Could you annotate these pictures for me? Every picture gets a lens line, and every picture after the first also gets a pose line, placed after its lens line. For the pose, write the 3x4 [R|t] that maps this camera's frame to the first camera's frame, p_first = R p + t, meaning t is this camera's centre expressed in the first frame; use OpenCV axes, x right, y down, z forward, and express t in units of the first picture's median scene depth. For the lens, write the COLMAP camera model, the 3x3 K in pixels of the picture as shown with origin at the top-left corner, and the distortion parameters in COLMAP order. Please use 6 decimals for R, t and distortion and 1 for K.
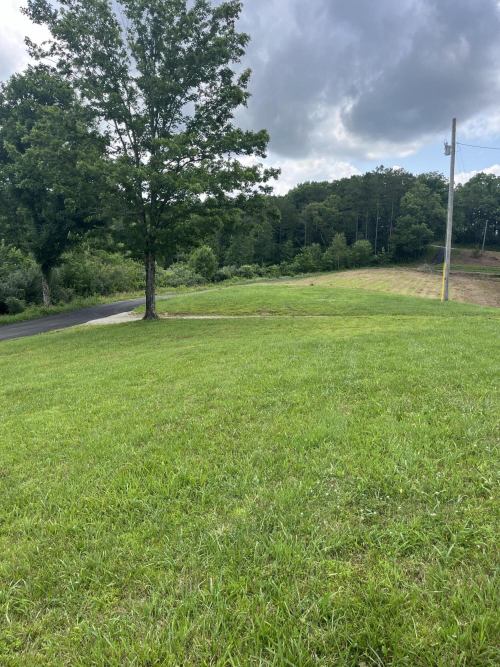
lens RADIAL K [[496.5, 0, 250.0], [0, 496.5, 333.5], [0, 0, 1]] dist [0.040392, -0.076230]
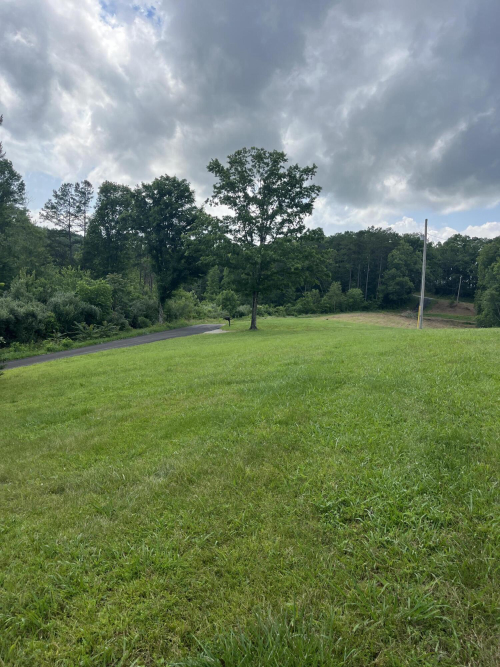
lens RADIAL K [[489.3, 0, 249.0], [0, 489.3, 349.6], [0, 0, 1]] dist [0.026846, -0.078028]
pose [[0.999073, 0.035863, 0.023817, -0.046357], [-0.034576, 0.998029, -0.052375, 0.025276], [-0.025648, 0.051503, 0.998343, -0.137133]]
